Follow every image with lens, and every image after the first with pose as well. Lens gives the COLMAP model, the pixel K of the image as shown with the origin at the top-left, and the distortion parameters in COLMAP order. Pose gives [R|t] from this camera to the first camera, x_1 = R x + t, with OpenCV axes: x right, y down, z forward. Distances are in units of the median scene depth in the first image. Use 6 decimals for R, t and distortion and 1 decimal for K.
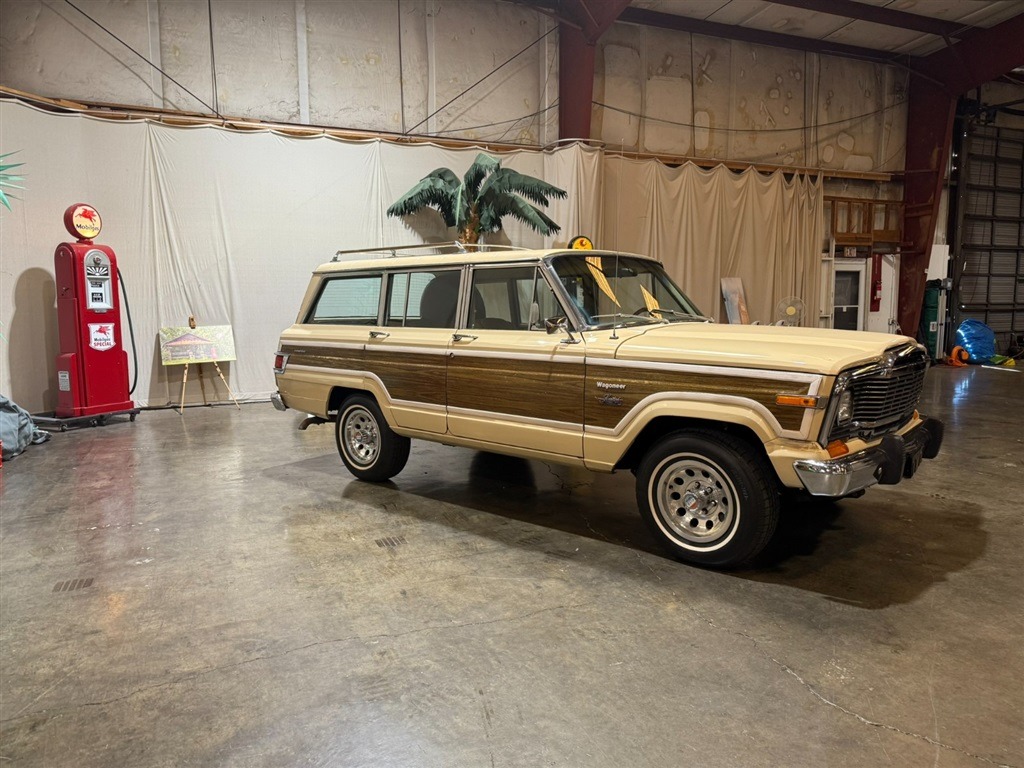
lens RADIAL K [[714.3, 0, 505.4], [0, 714.3, 384.4], [0, 0, 1]] dist [0.061605, -0.080732]
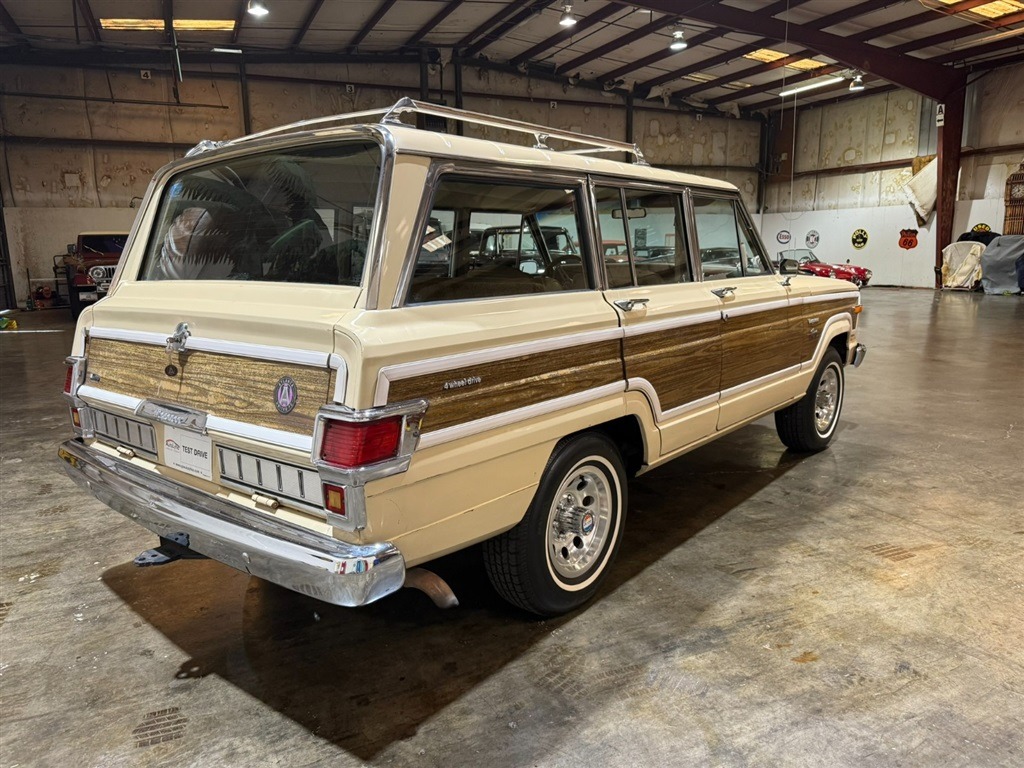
lens RADIAL K [[725.5, 0, 515.1], [0, 725.5, 383.0], [0, 0, 1]] dist [0.020953, -0.027546]
pose [[-0.032421, -0.171061, 0.984727, -0.439224], [0.124471, 0.976884, 0.173797, -0.072044], [-0.991693, 0.128204, -0.010379, 0.683528]]
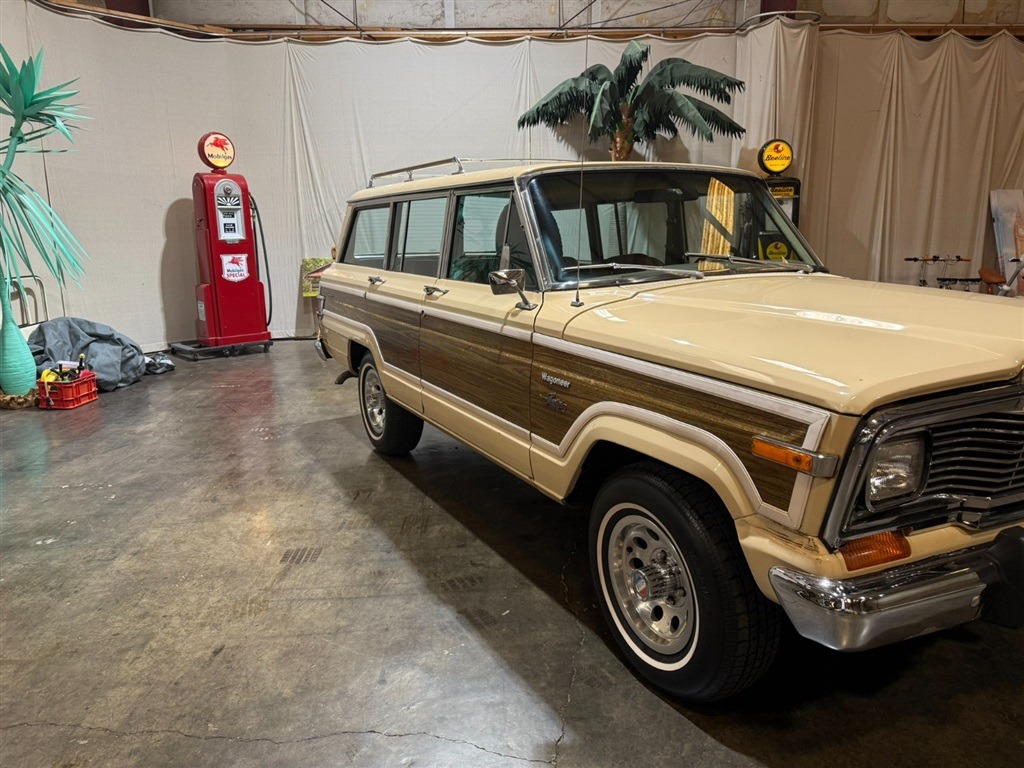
lens RADIAL K [[719.8, 0, 507.5], [0, 719.8, 381.4], [0, 0, 1]] dist [0.031362, -0.037822]
pose [[0.938927, 0.065174, -0.337889, 0.151310], [-0.029248, 0.993462, 0.110351, -0.031375], [0.342872, -0.093729, 0.934694, 0.175420]]
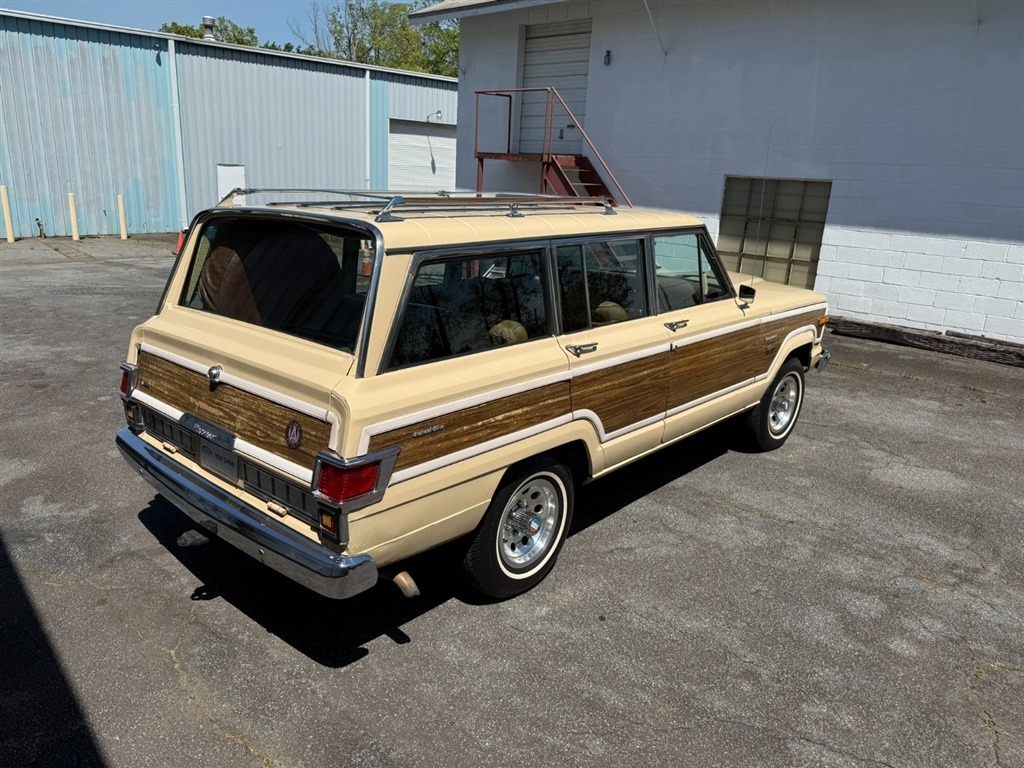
lens RADIAL K [[734.1, 0, 492.1], [0, 734.1, 378.9], [0, 0, 1]] dist [0.035944, -0.050812]
pose [[0.030061, -0.257389, 0.965840, -0.501321], [0.083369, 0.963556, 0.254186, -0.132566], [-0.996065, 0.072880, 0.050424, 0.653280]]
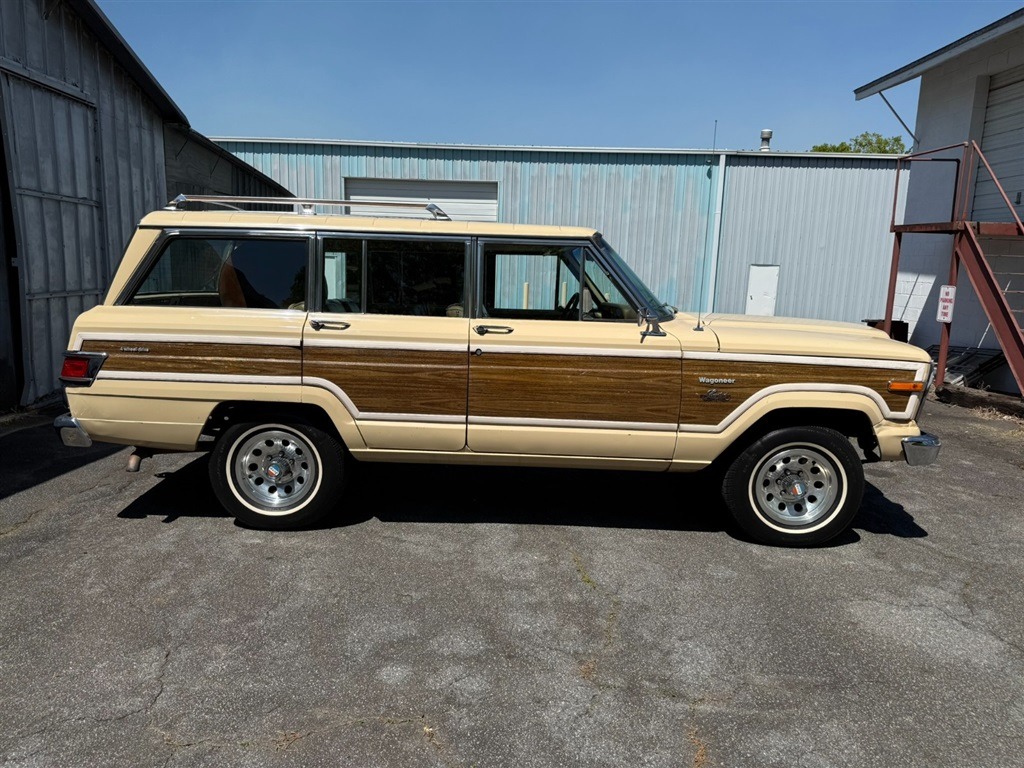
lens RADIAL K [[726.5, 0, 482.8], [0, 726.5, 394.9], [0, 0, 1]] dist [0.041436, -0.056132]
pose [[0.753386, -0.079964, 0.652698, -0.334444], [0.039173, 0.996274, 0.076839, -0.030607], [-0.656410, -0.032321, 0.753711, 0.218848]]
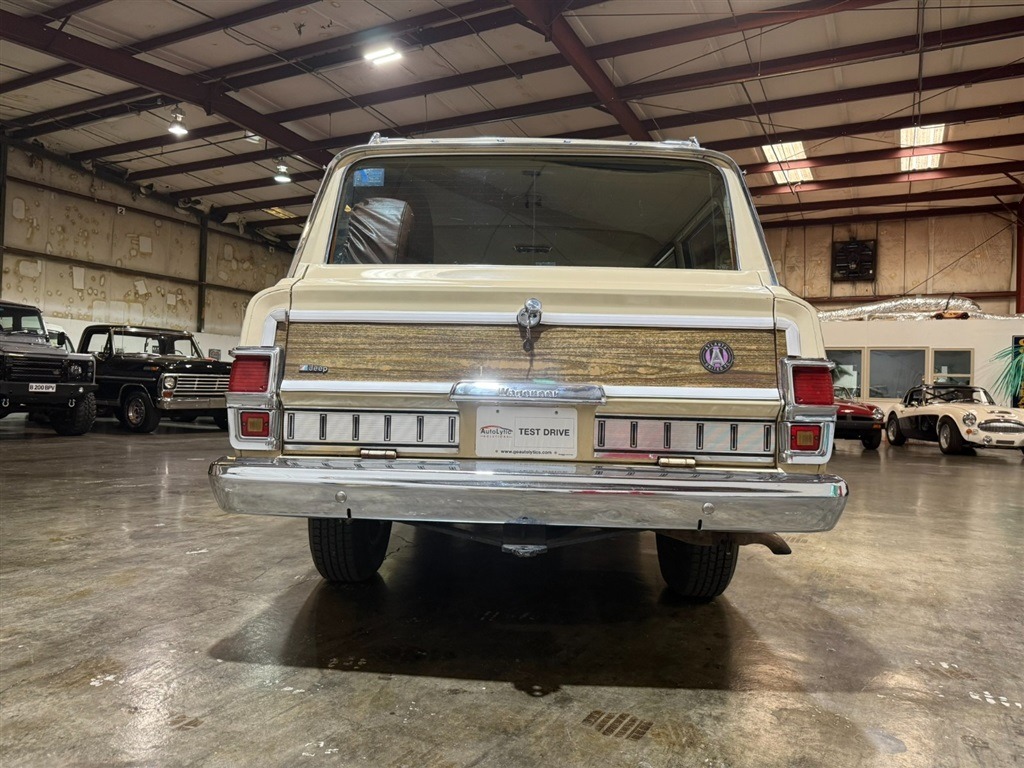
lens RADIAL K [[723.7, 0, 514.9], [0, 723.7, 380.4], [0, 0, 1]] dist [0.018918, -0.026224]
pose [[-0.635409, 0.004711, 0.772161, -0.359636], [0.062261, 0.997038, 0.045151, -0.044397], [-0.769661, 0.076765, -0.633821, 0.975433]]
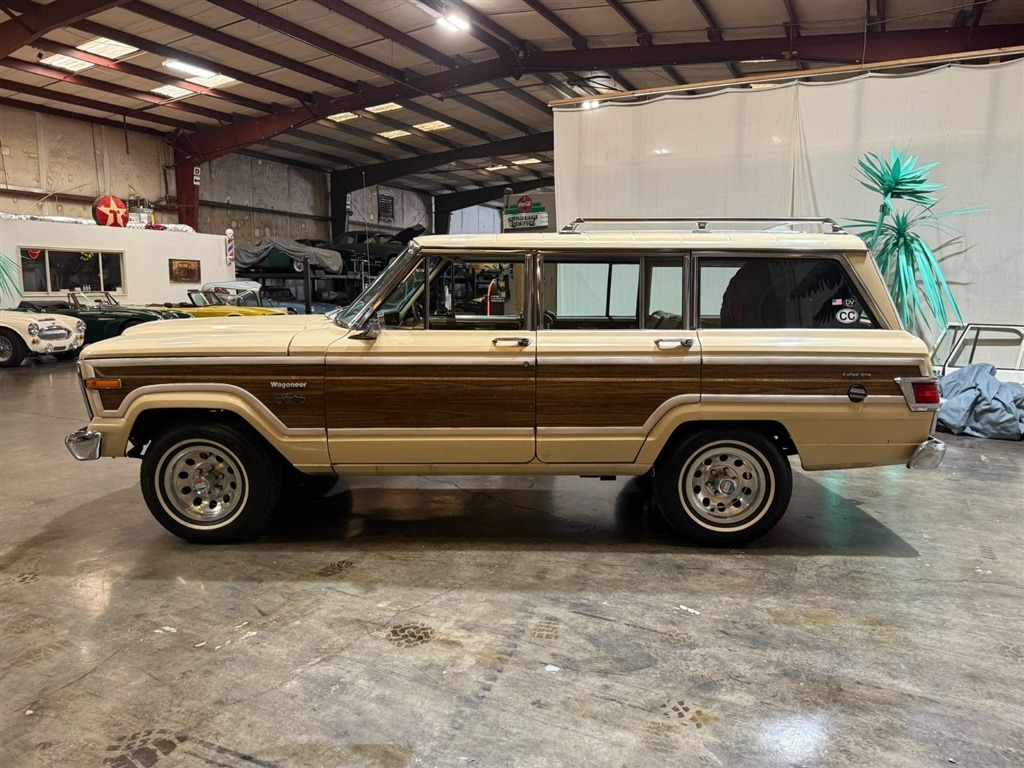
lens RADIAL K [[719.8, 0, 507.5], [0, 719.8, 381.4], [0, 0, 1]] dist [0.031362, -0.037822]
pose [[-0.766206, 0.089721, -0.636301, 0.398104], [-0.069768, 0.972736, 0.221172, -0.129337], [0.638796, 0.213857, -0.739056, 1.049593]]
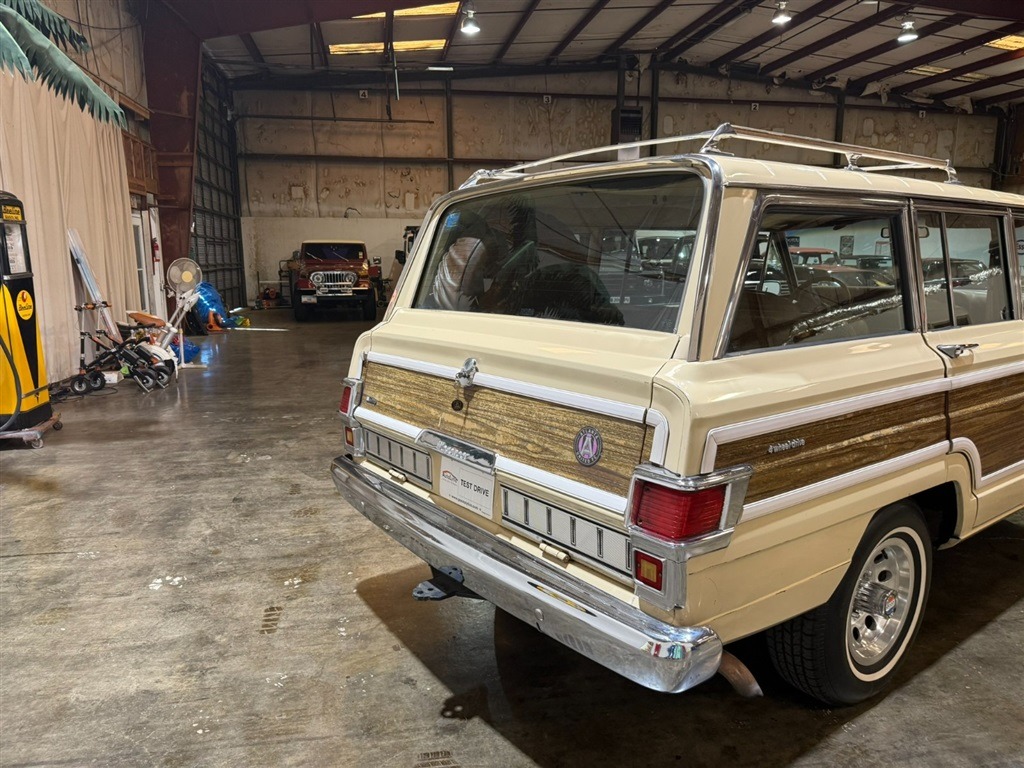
lens RADIAL K [[721.1, 0, 507.7], [0, 721.1, 379.9], [0, 0, 1]] dist [0.057058, -0.071259]
pose [[0.210614, -0.156030, 0.965037, -0.419862], [0.109430, 0.984739, 0.135333, -0.088973], [-0.971425, 0.077101, 0.224474, 0.728656]]
